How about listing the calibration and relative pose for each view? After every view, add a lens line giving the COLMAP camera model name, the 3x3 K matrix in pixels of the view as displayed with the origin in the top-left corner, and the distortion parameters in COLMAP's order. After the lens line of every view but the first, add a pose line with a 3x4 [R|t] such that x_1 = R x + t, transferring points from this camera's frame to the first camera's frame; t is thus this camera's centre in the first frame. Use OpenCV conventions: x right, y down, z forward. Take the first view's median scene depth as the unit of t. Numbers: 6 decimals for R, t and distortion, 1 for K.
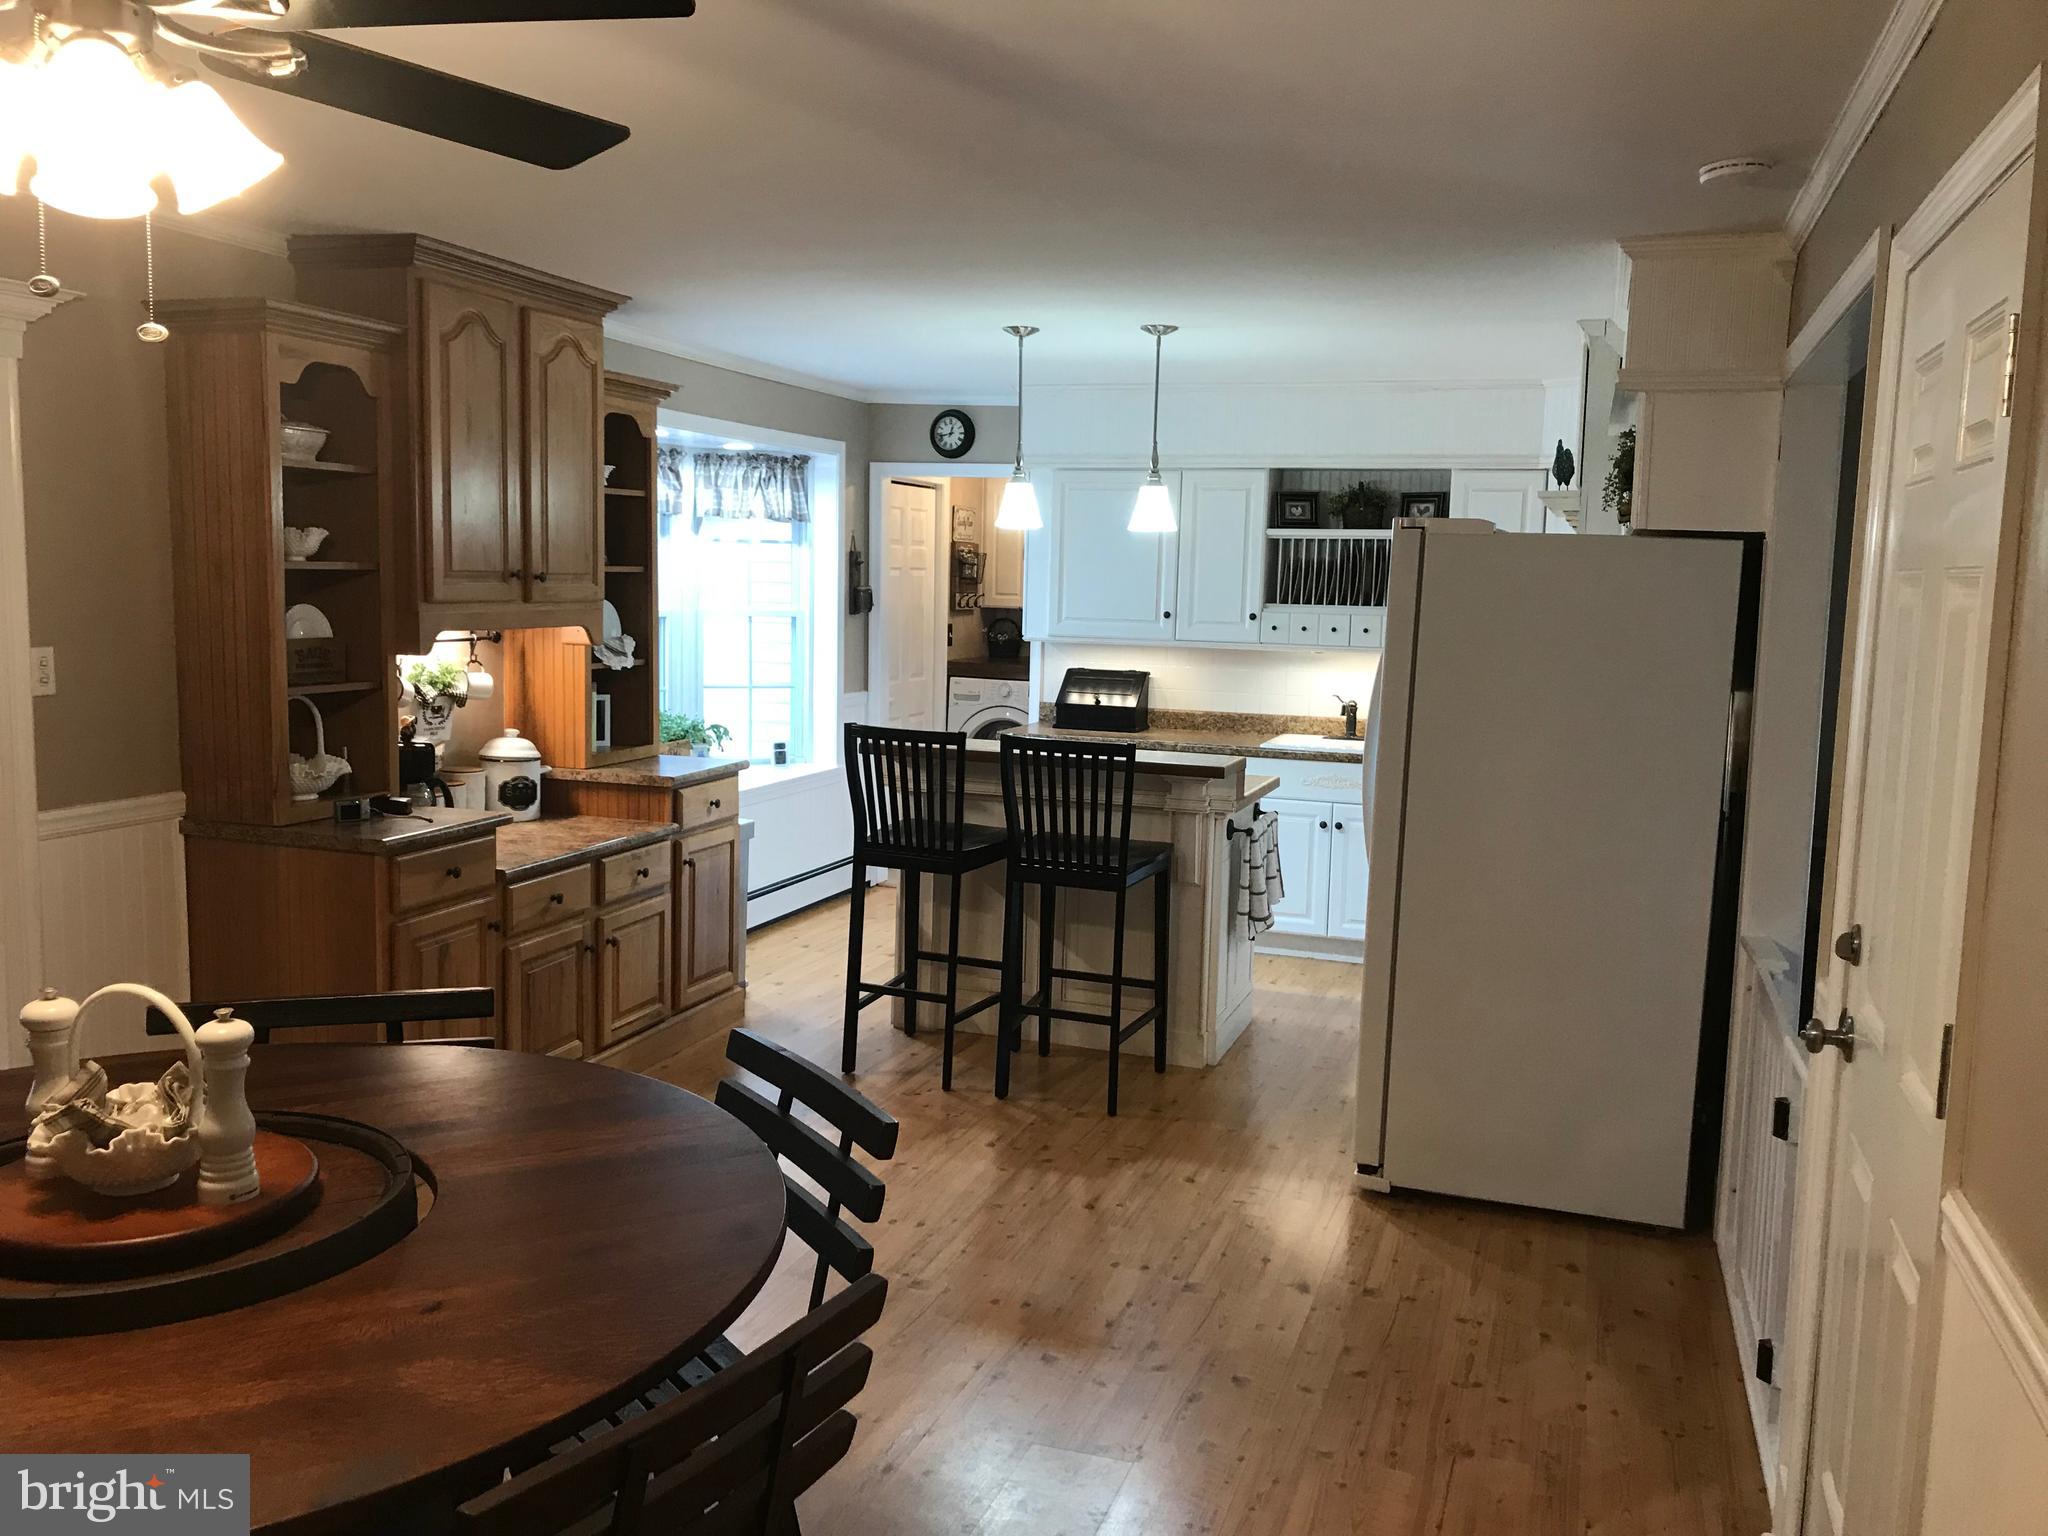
lens RADIAL K [[1686.7, 0, 1024.0], [0, 1686.7, 768.0], [0, 0, 1]] dist [0.015918, -0.007844]
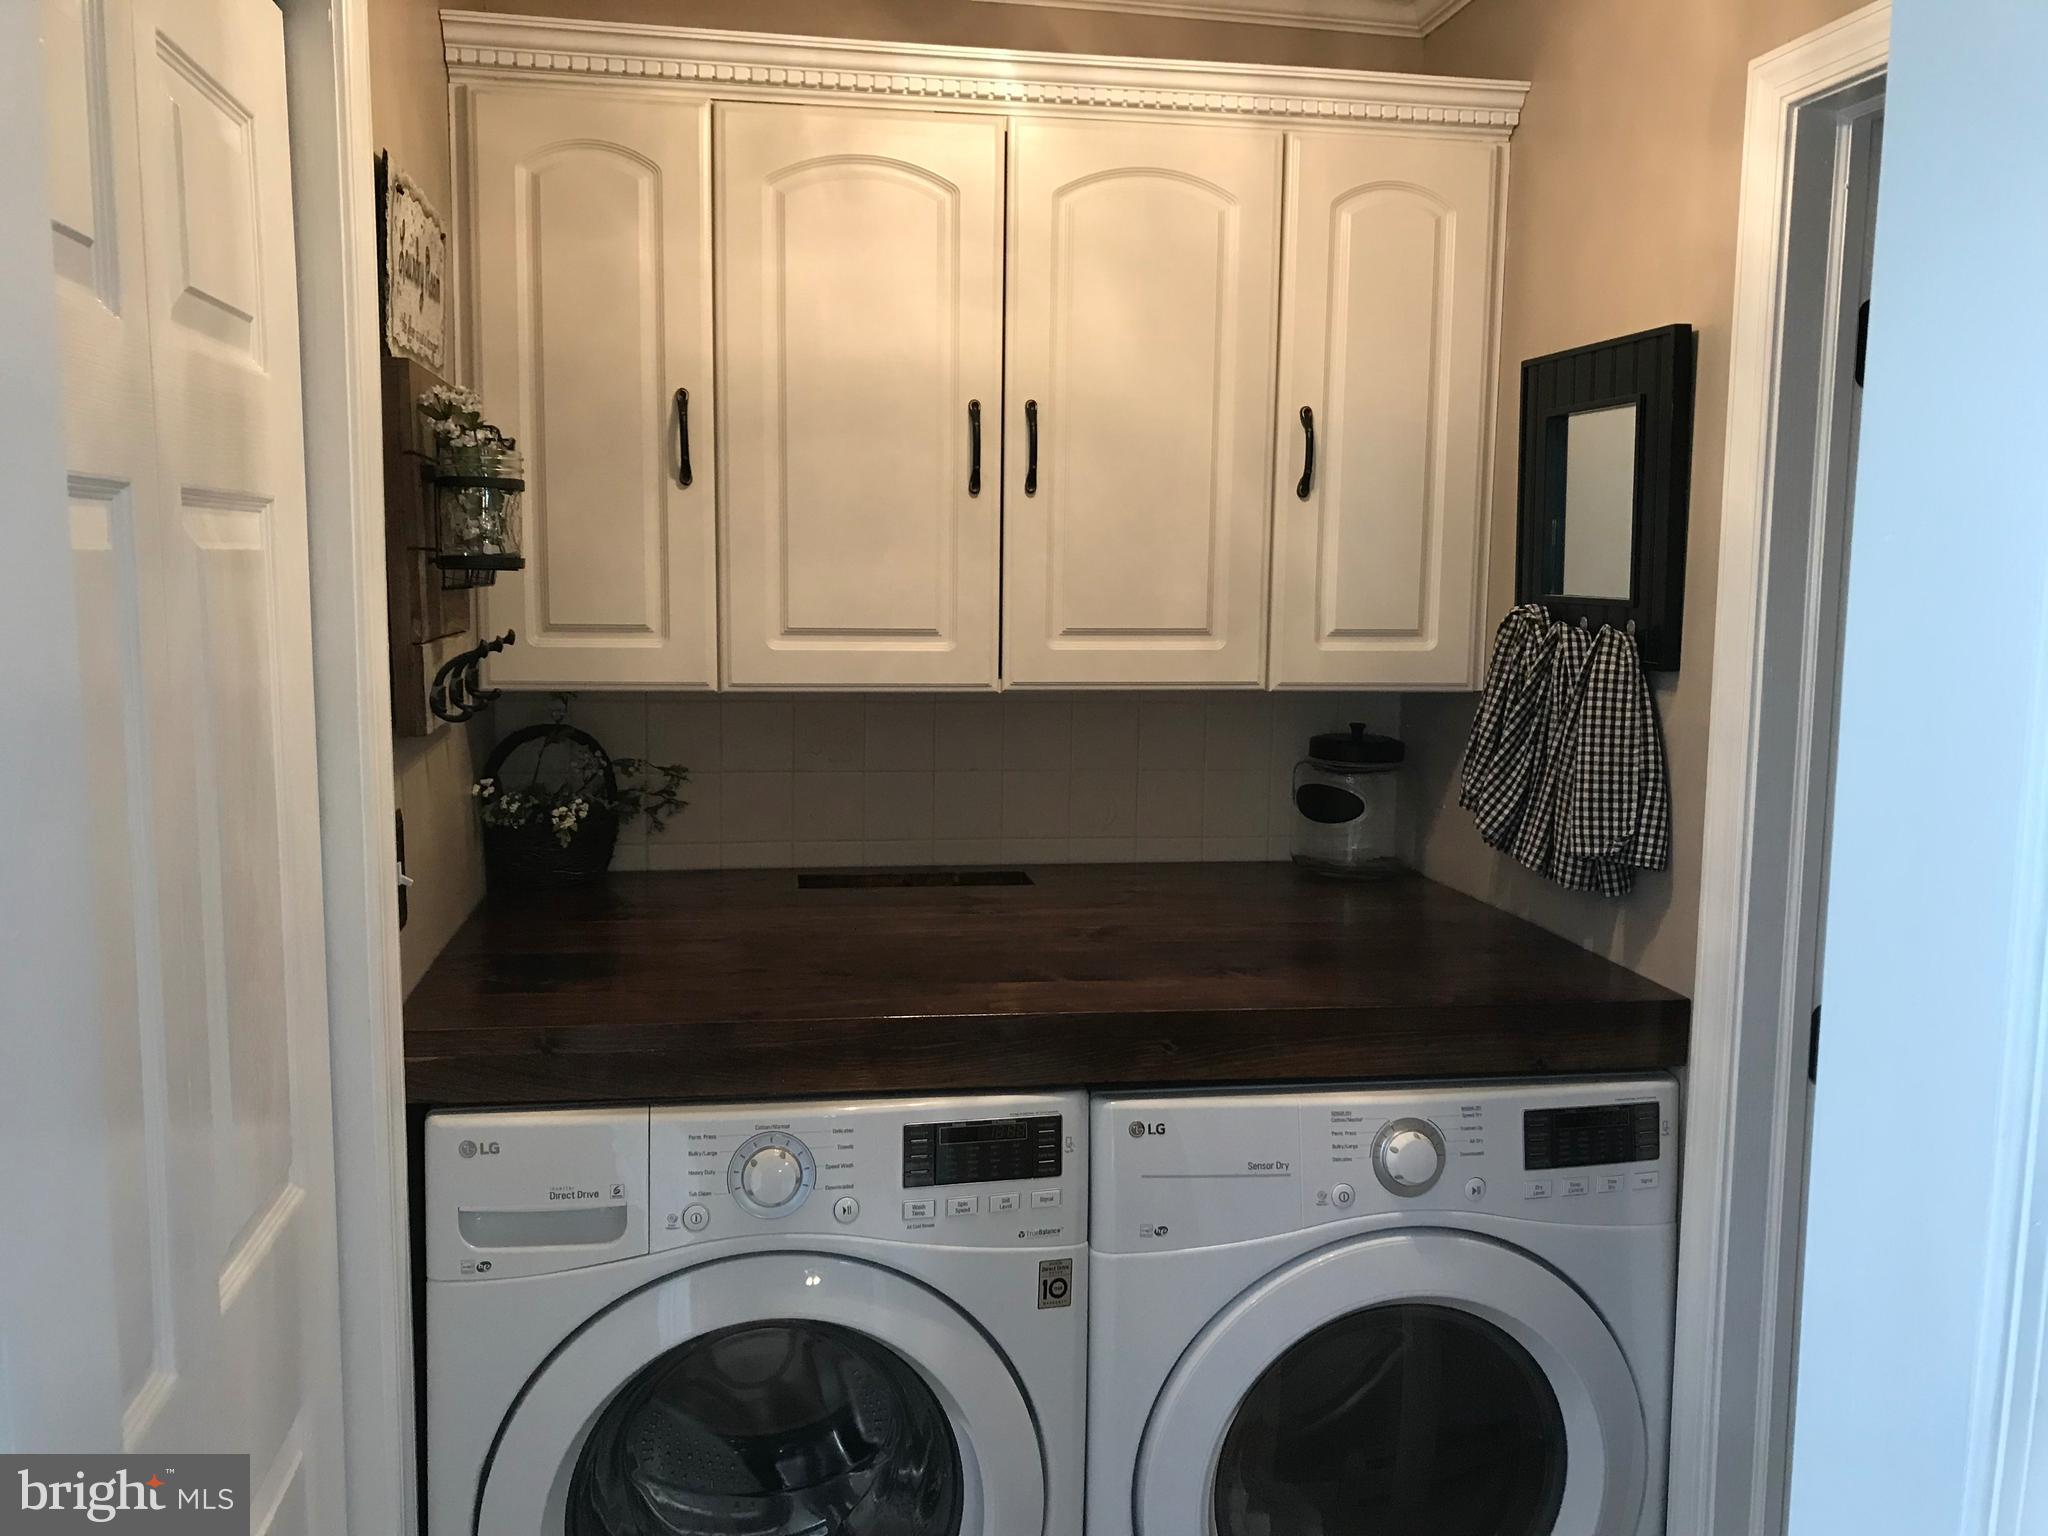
lens RADIAL K [[1686.7, 0, 1024.0], [0, 1686.7, 768.0], [0, 0, 1]] dist [0.015918, -0.007844]
pose [[0.882645, -0.072438, 0.464424, -0.068853], [0.068361, 0.997331, 0.025635, -0.091487], [-0.465042, 0.009122, 0.885242, 0.814930]]
